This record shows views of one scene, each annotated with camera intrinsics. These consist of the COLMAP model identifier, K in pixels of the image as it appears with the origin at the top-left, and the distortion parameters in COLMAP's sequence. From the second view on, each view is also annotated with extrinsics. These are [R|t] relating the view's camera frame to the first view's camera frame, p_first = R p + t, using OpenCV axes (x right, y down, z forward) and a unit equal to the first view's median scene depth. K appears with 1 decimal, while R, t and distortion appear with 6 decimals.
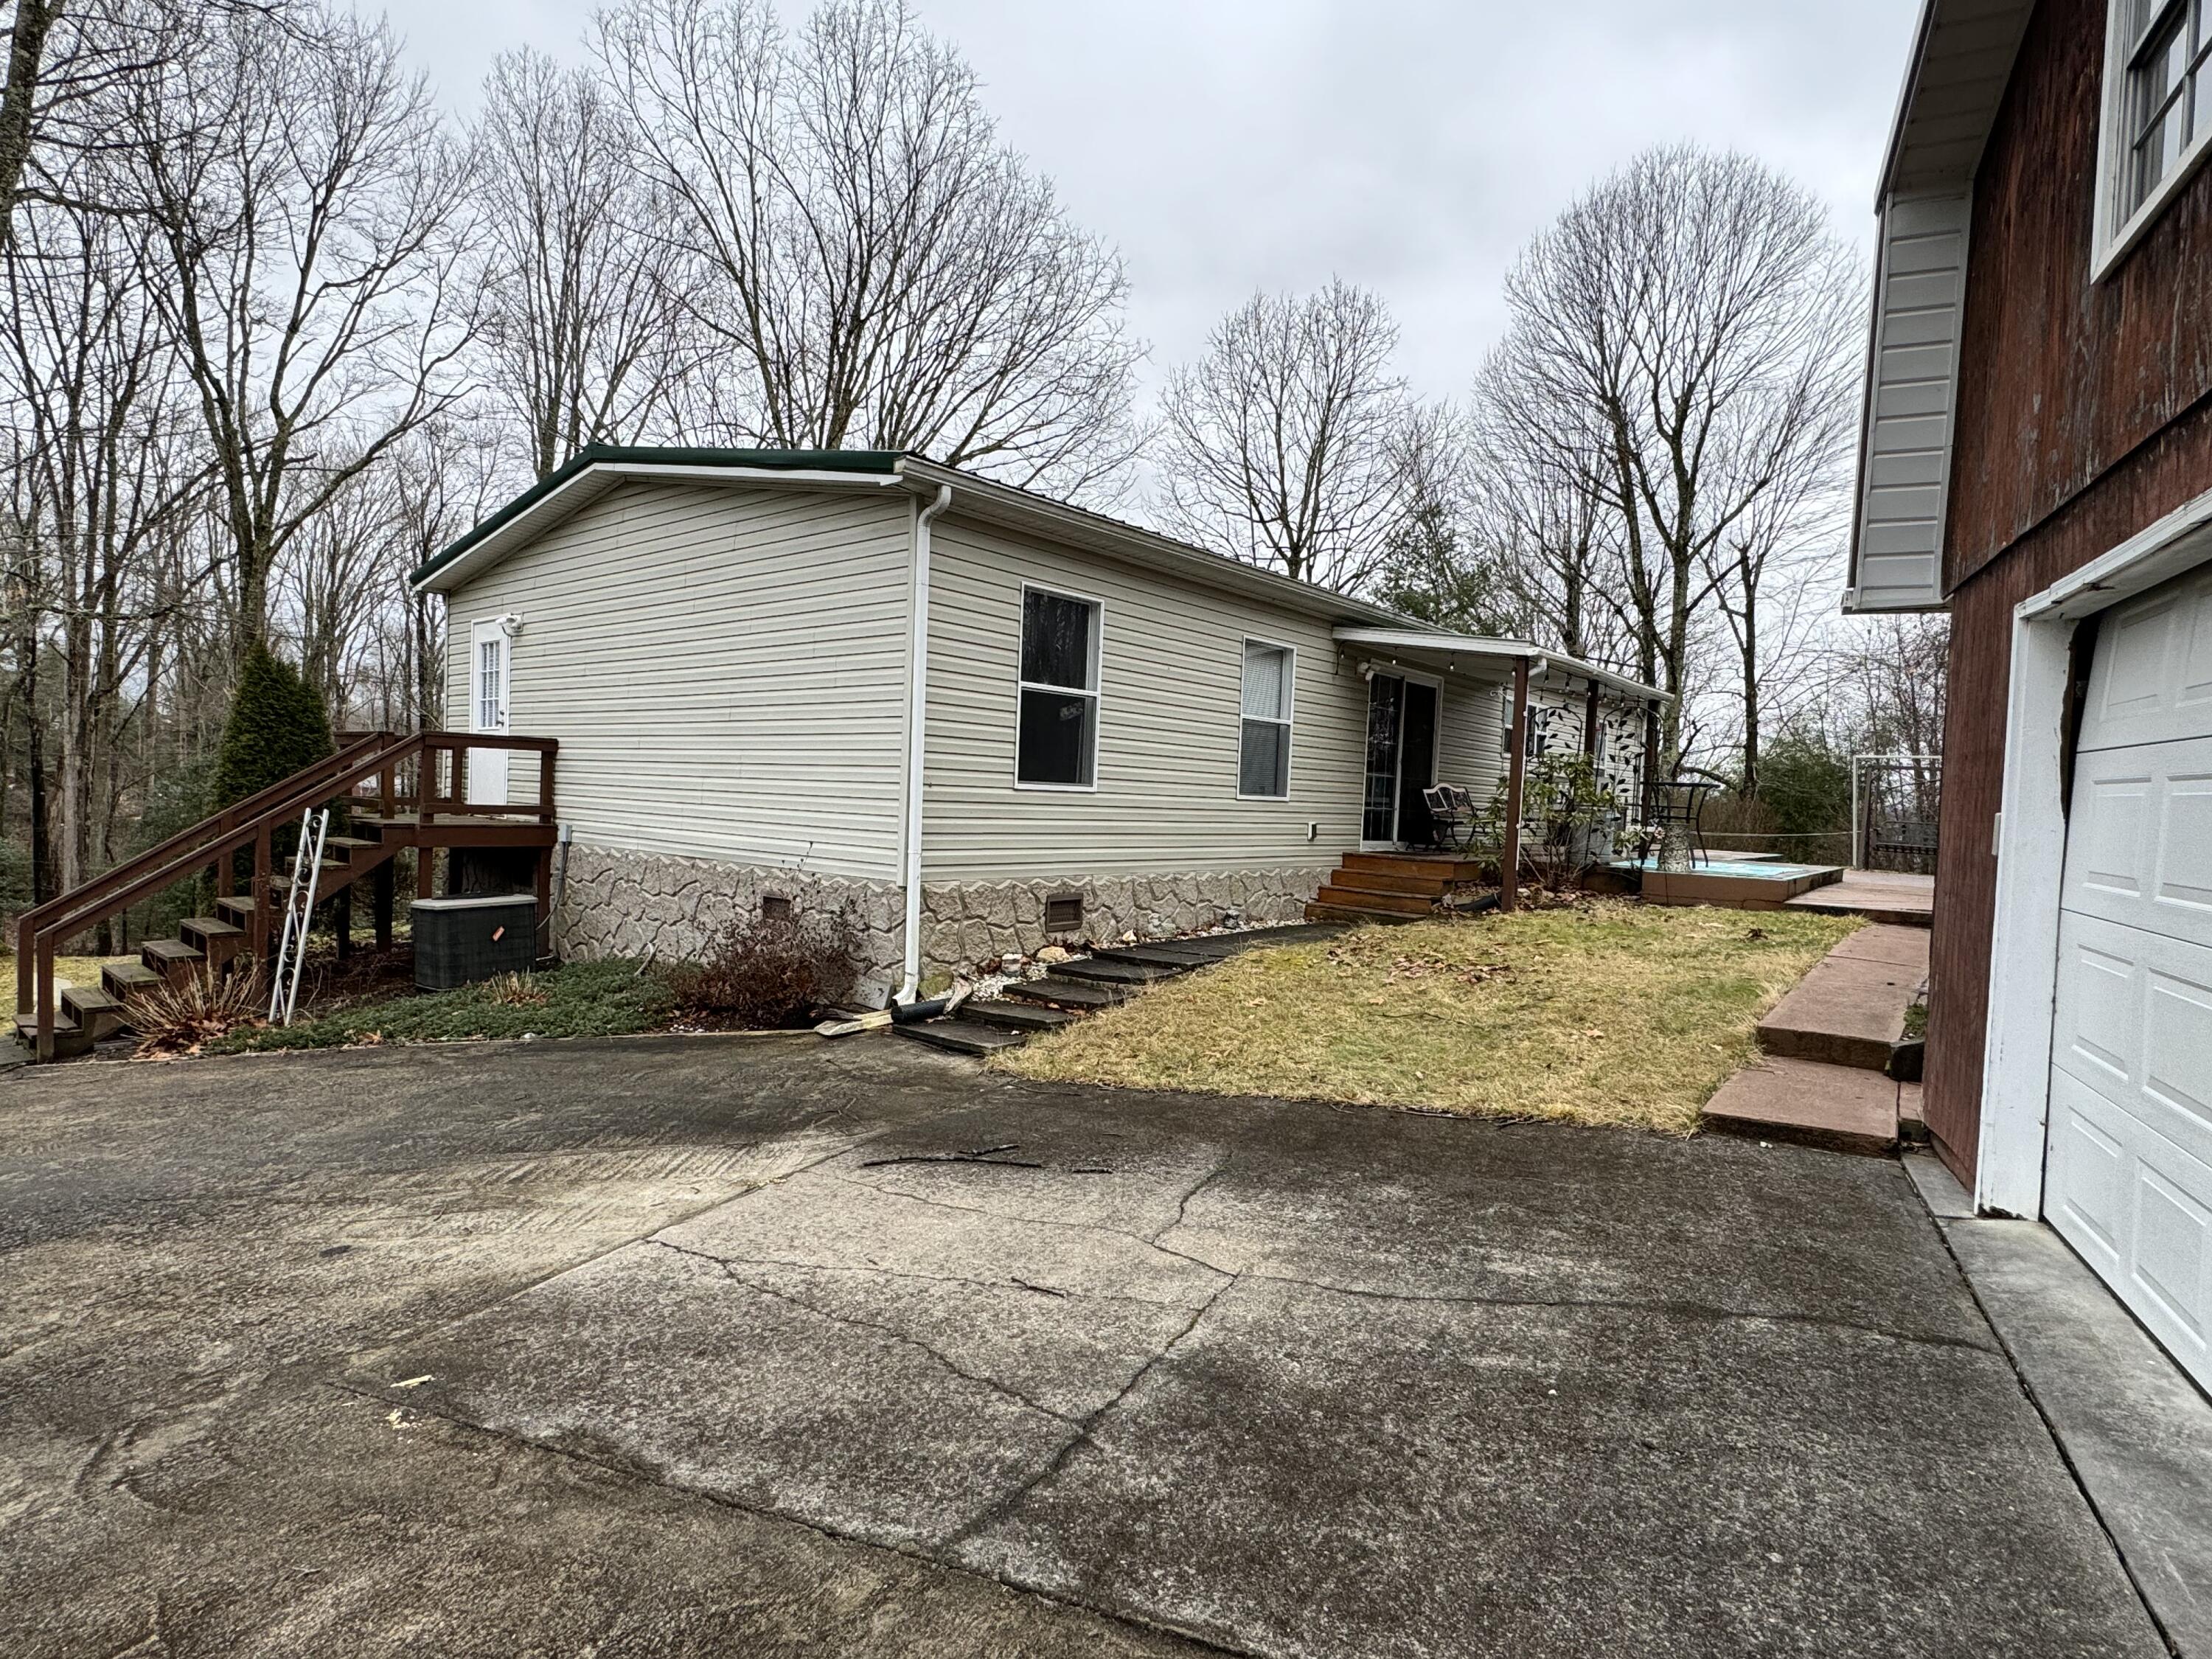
lens RADIAL K [[1169.9, 0, 1106.0], [0, 1169.9, 829.5], [0, 0, 1]] dist [-0.004967, -0.000416]
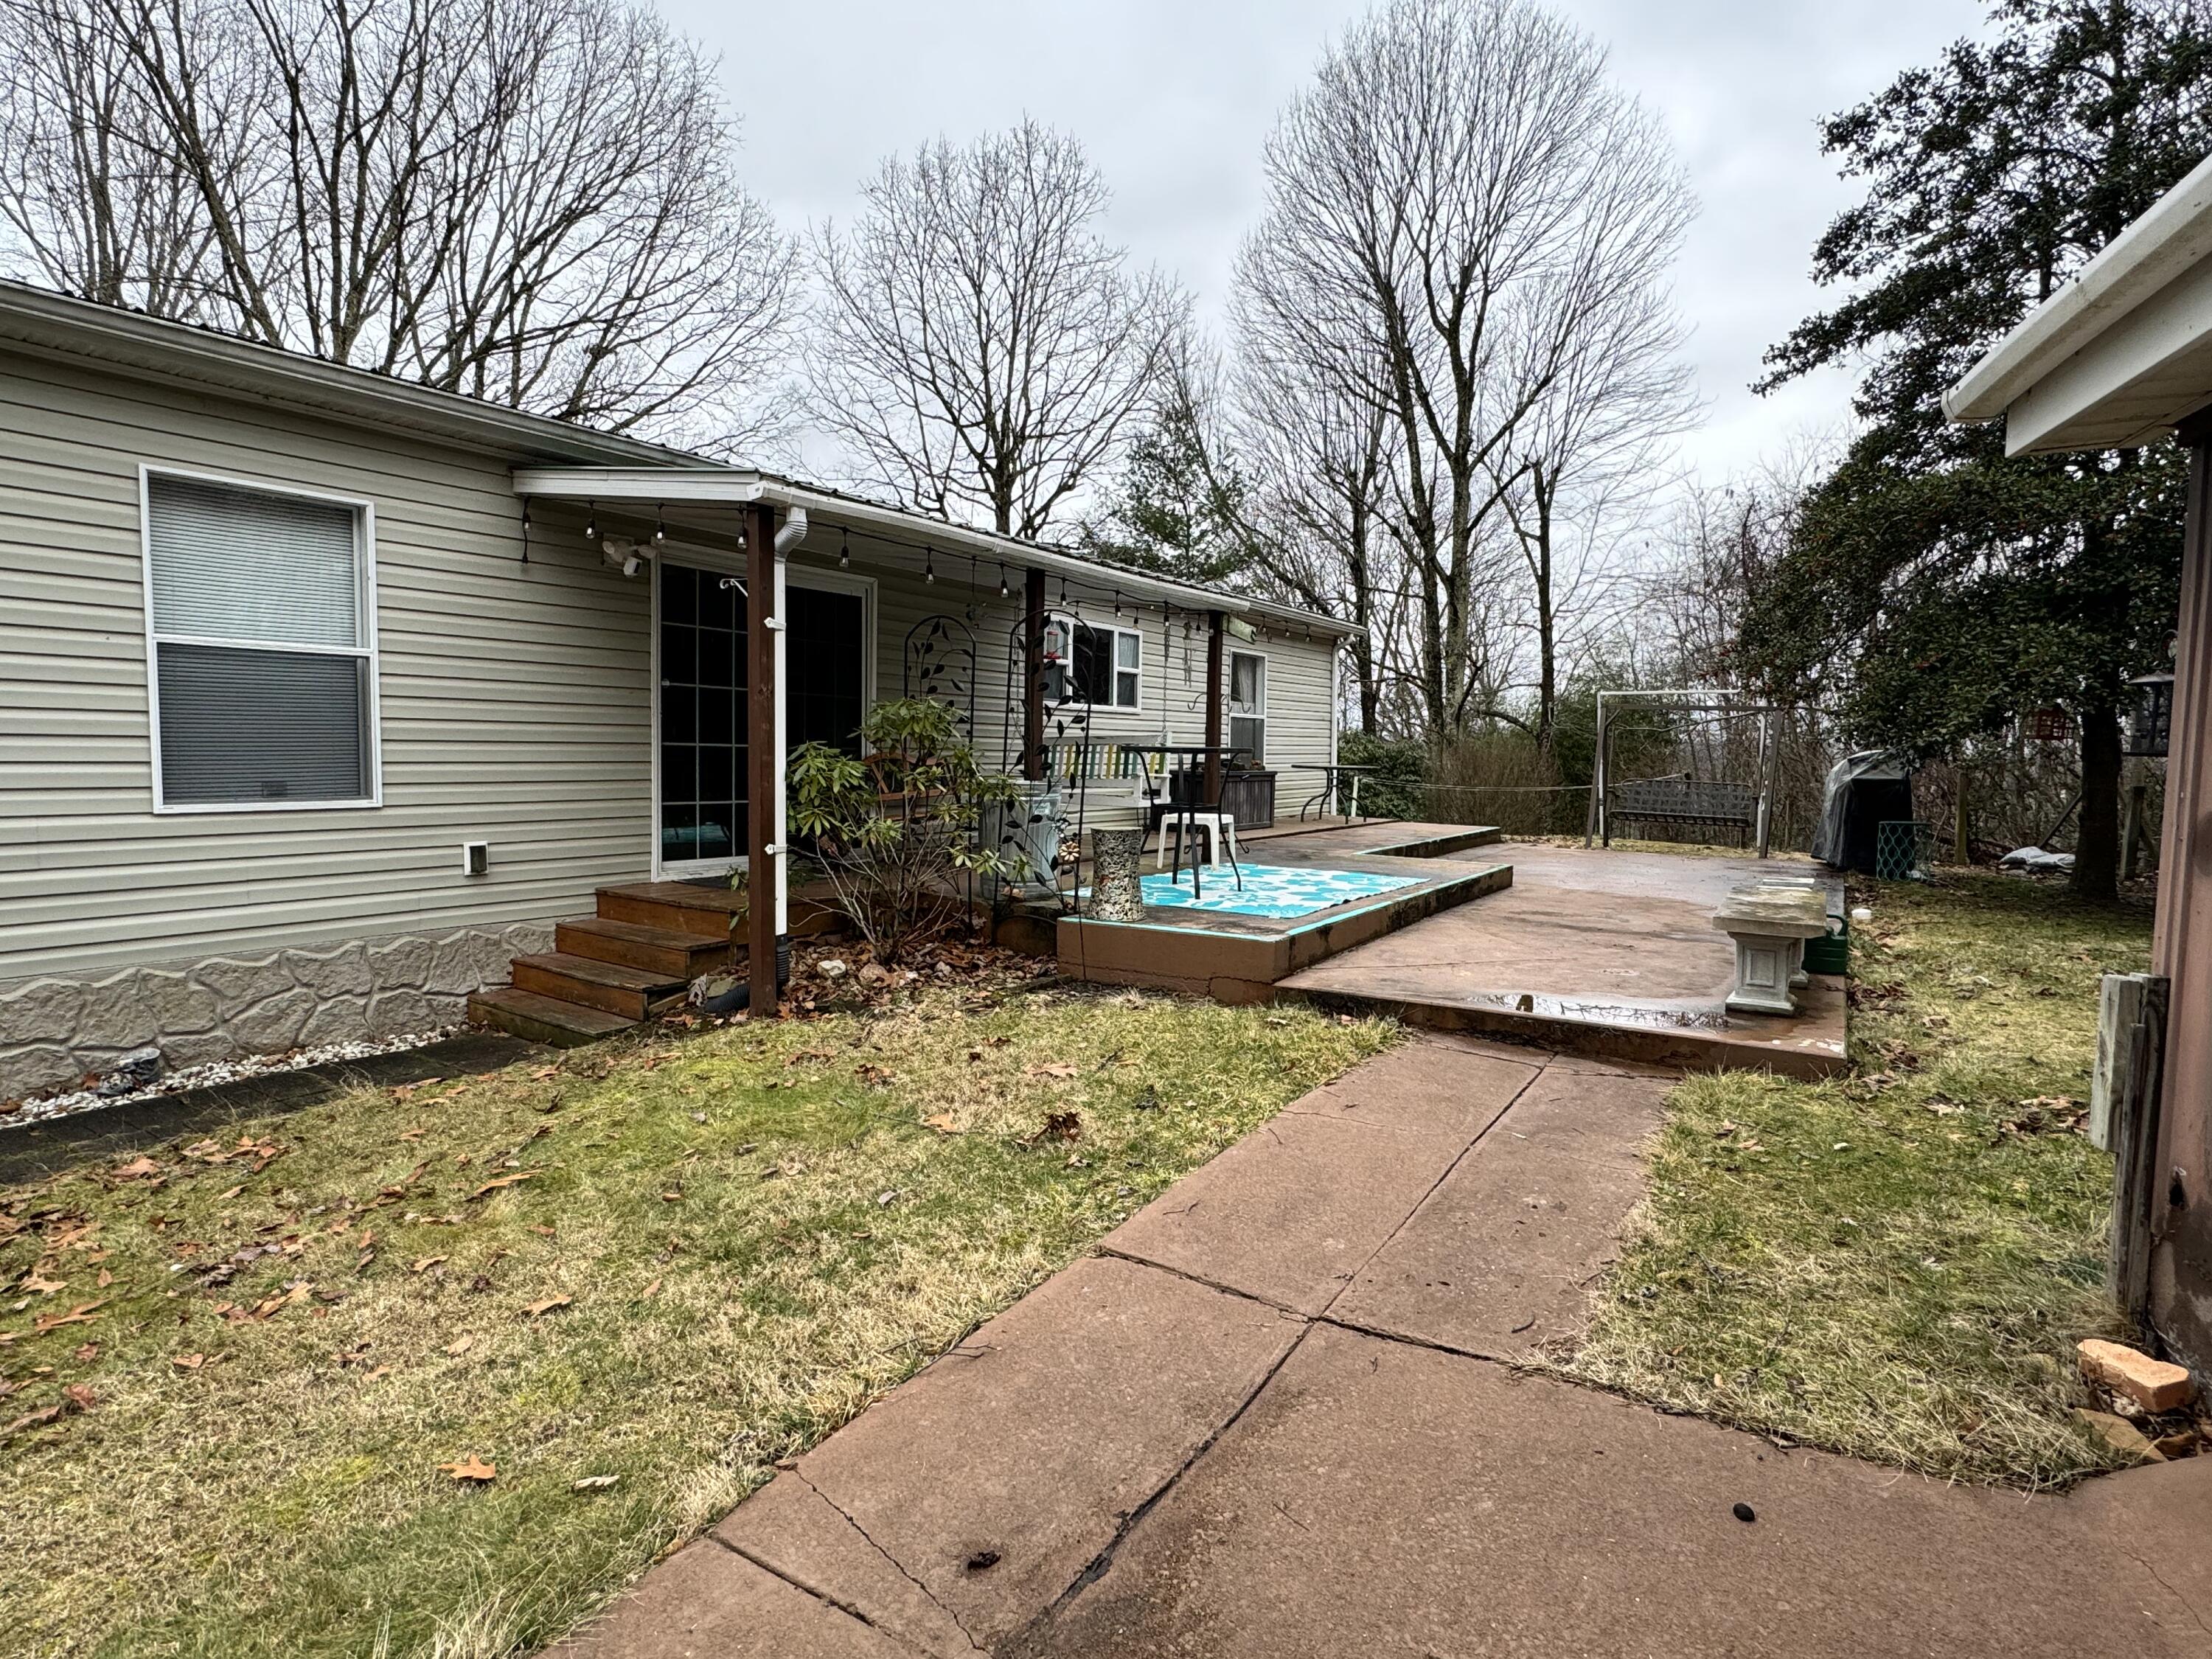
lens RADIAL K [[1169.9, 0, 1106.0], [0, 1169.9, 829.5], [0, 0, 1]] dist [-0.004967, -0.000416]
pose [[0.994439, -0.035342, 0.099203, 0.129899], [0.031361, 0.998650, 0.041410, -0.007979], [-0.100533, -0.038068, 0.994205, 0.143351]]
